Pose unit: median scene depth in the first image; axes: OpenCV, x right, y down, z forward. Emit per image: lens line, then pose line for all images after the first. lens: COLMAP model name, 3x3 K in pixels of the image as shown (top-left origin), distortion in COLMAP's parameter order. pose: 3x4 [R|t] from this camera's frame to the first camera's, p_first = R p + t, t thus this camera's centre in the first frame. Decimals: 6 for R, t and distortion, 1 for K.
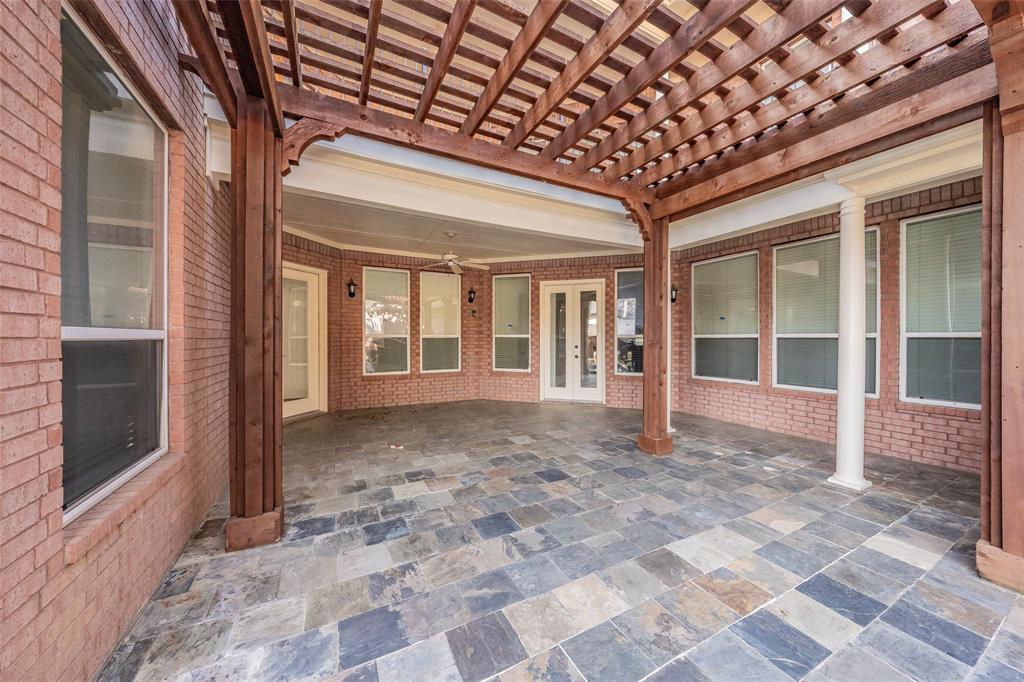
lens RADIAL K [[354.4, 0, 512.0], [0, 354.4, 341.0], [0, 0, 1]] dist [0.000146, -0.000051]
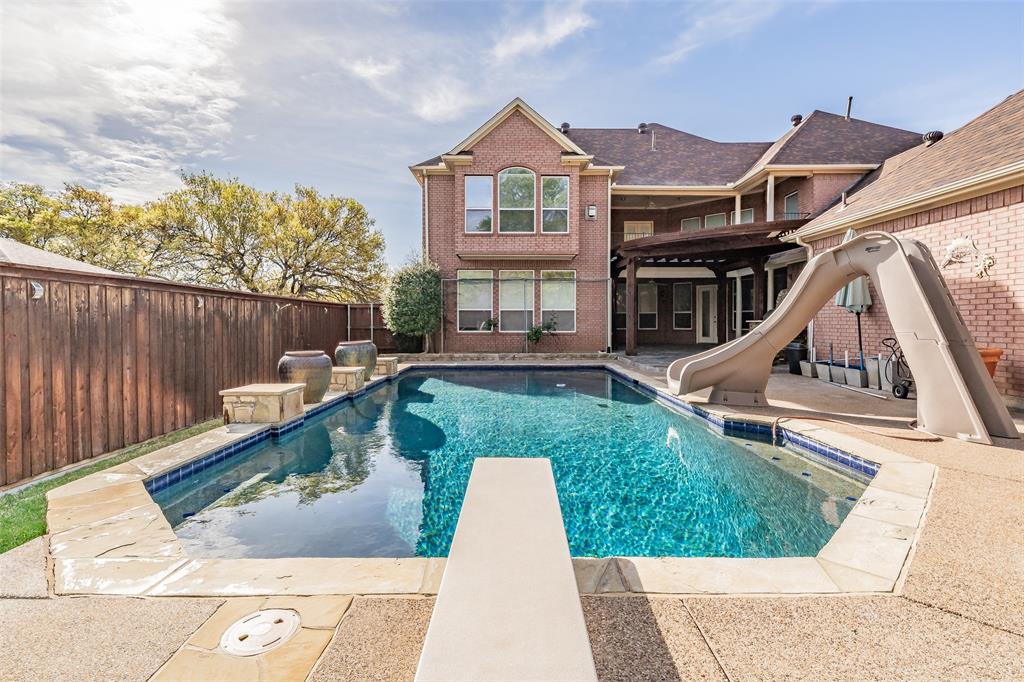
lens RADIAL K [[476.2, 0, 512.9], [0, 476.2, 323.0], [0, 0, 1]] dist [0.000347, -0.000023]
pose [[0.890355, -0.003379, -0.455254, 0.403589], [0.000269, 0.999976, -0.006896, 0.071976], [0.455266, 0.006017, 0.890335, -2.029753]]
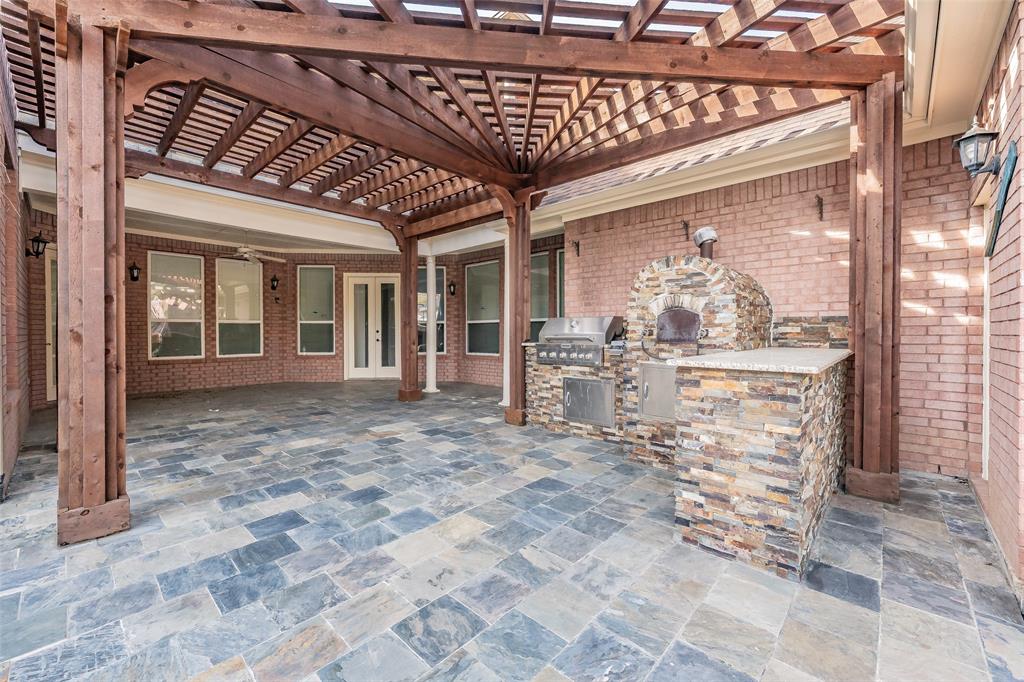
lens RADIAL K [[419.9, 0, 514.4], [0, 419.9, 335.9], [0, 0, 1]] dist [-0.000896, -0.000221]
pose [[0.939158, -0.005530, 0.343440, 0.131936], [0.005706, 0.999984, 0.000497, 0.032426], [-0.343437, 0.001493, 0.939174, -0.429594]]
